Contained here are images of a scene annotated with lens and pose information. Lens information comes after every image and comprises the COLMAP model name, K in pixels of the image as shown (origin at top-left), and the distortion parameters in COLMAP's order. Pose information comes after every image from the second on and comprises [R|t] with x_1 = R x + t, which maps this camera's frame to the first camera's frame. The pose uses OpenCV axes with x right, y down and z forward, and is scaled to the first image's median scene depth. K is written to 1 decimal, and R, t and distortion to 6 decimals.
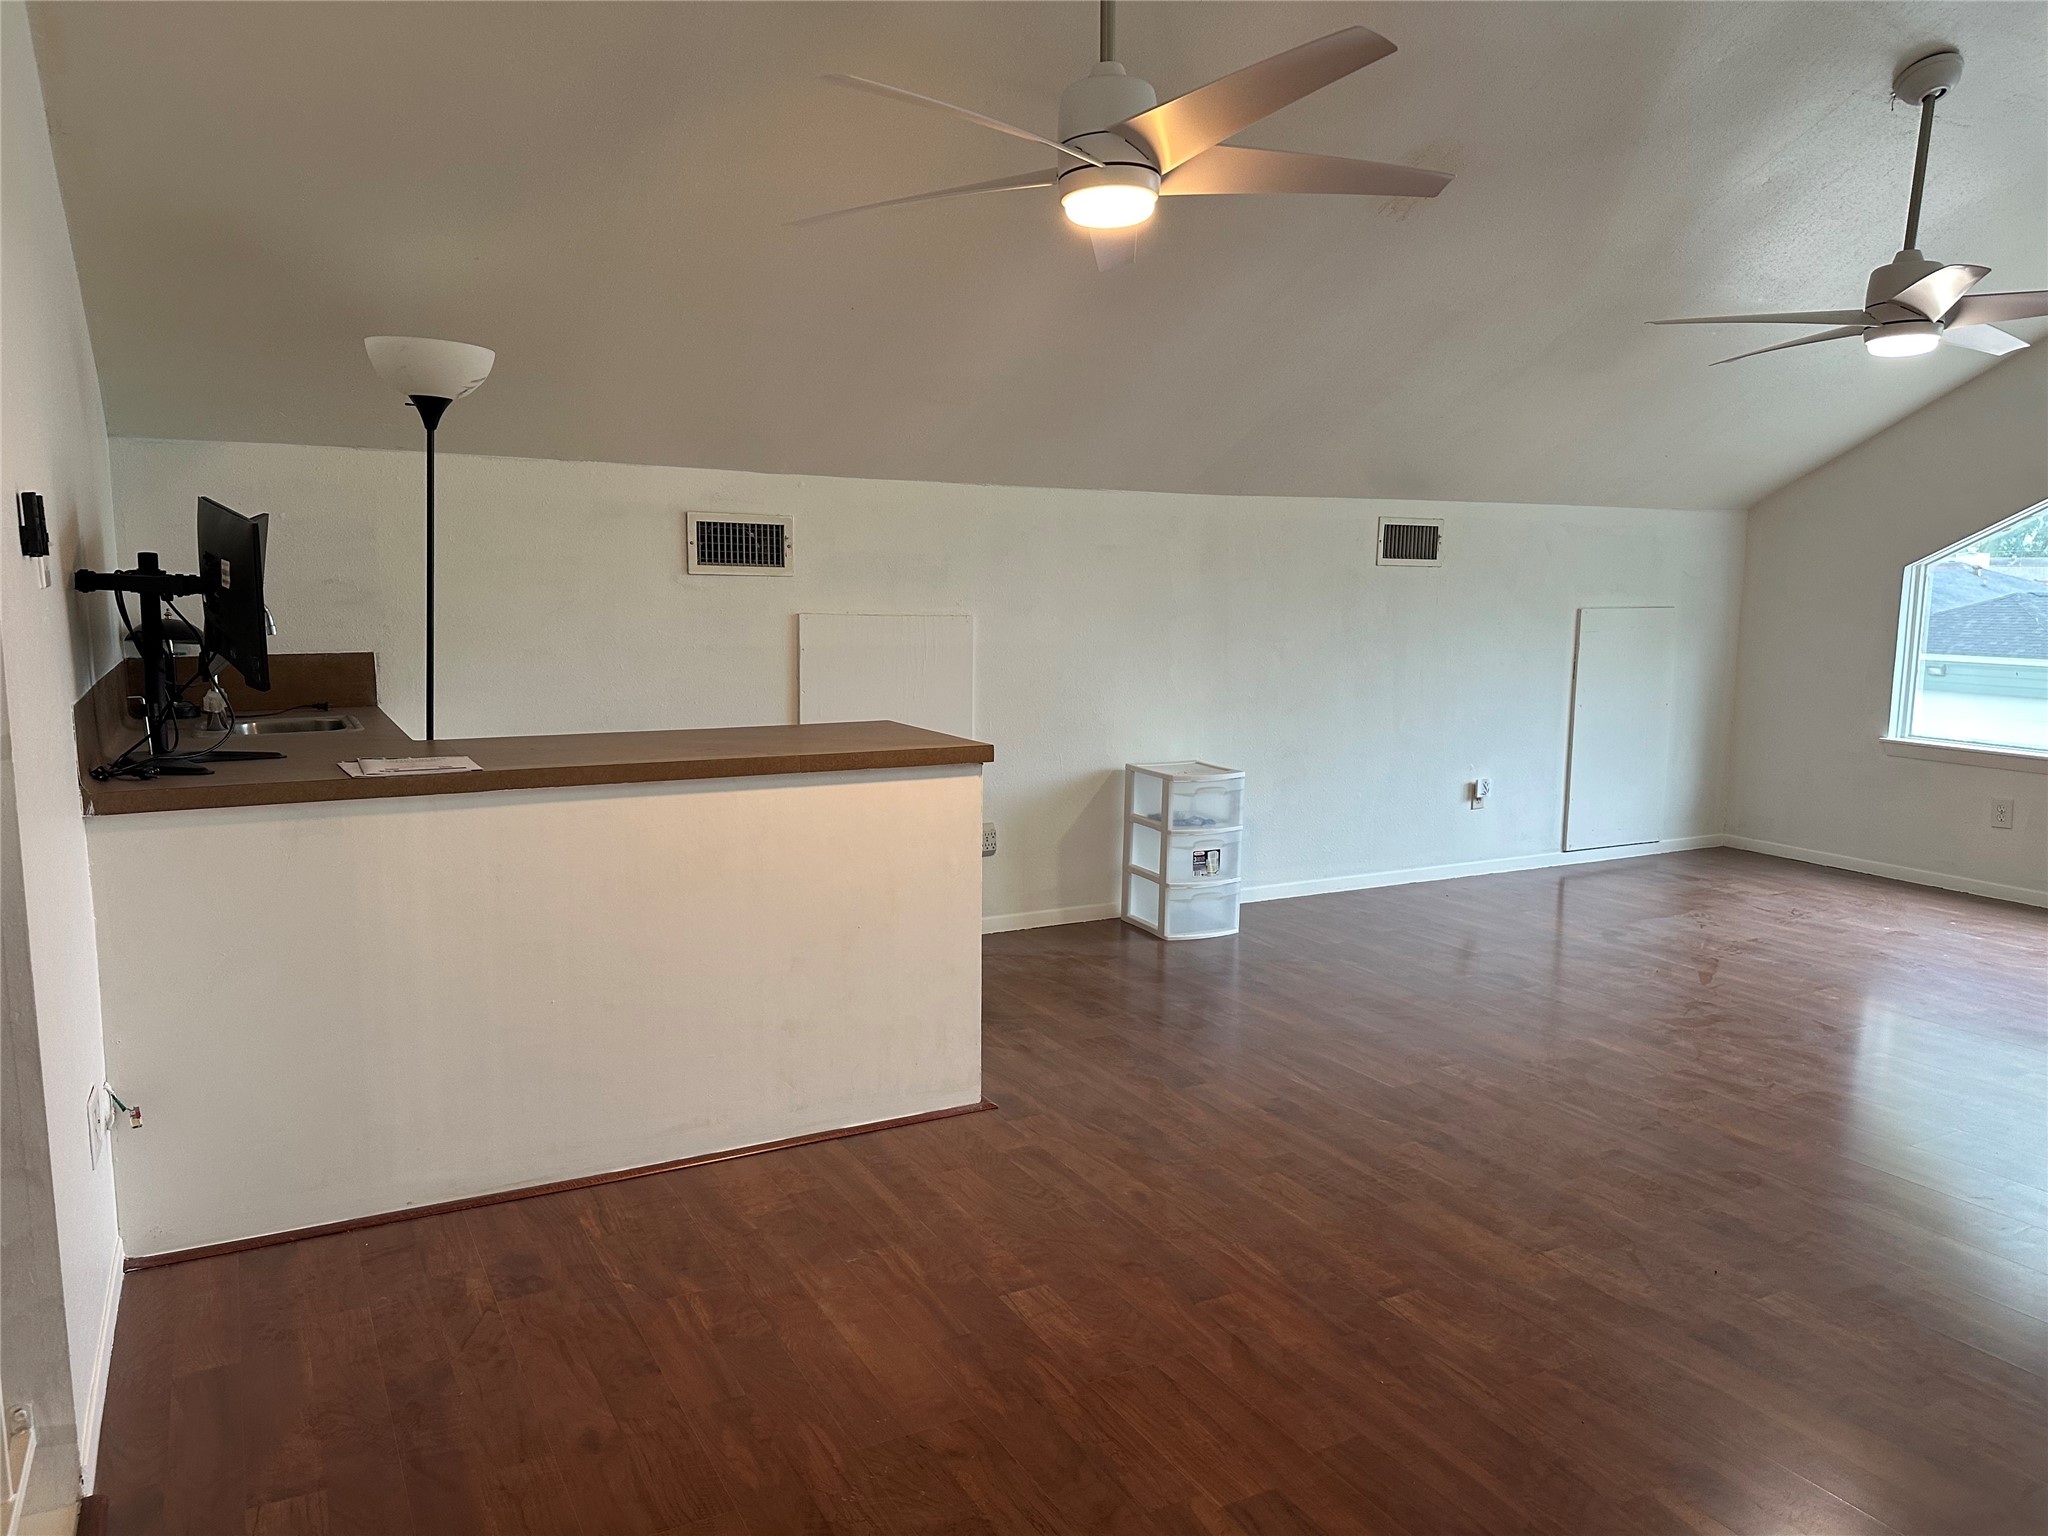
lens RADIAL K [[1441.3, 0, 1024.0], [0, 1441.3, 768.0], [0, 0, 1]] dist [0.106856, -0.136049]
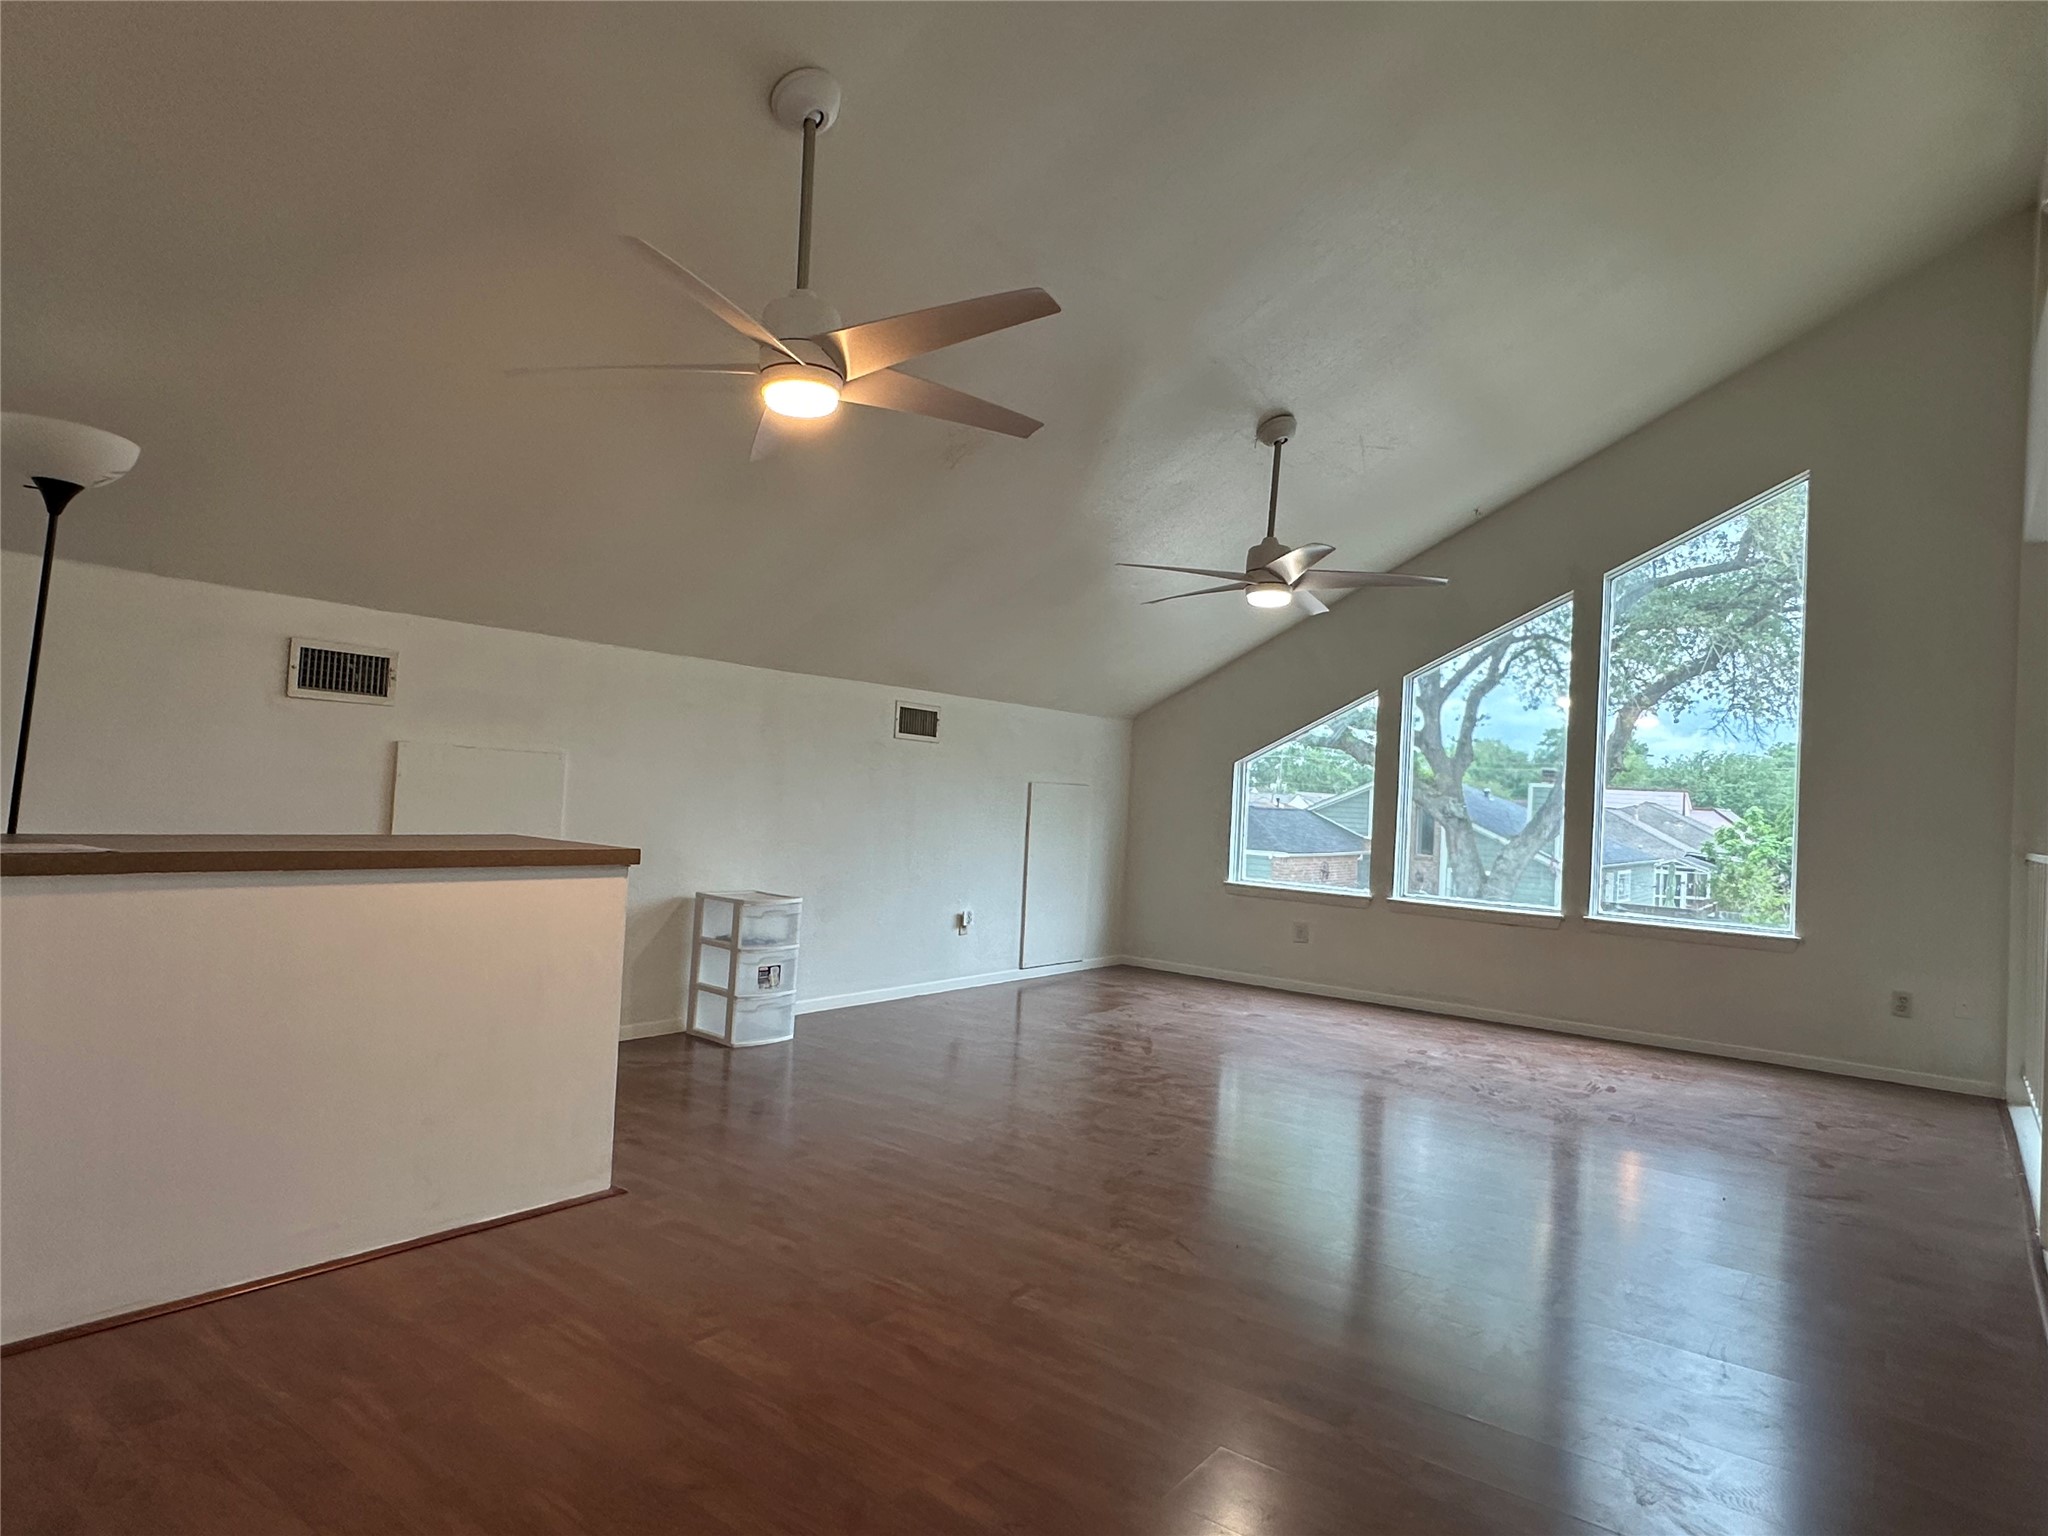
lens RADIAL K [[1193.6, 0, 1021.2], [0, 1193.6, 753.2], [0, 0, 1]] dist [0.002674, -0.000605]
pose [[0.909957, 0.050767, 0.411583, -0.113905], [0.014404, 0.988011, -0.153712, 0.047114], [-0.414452, 0.145800, 0.898316, 0.036254]]
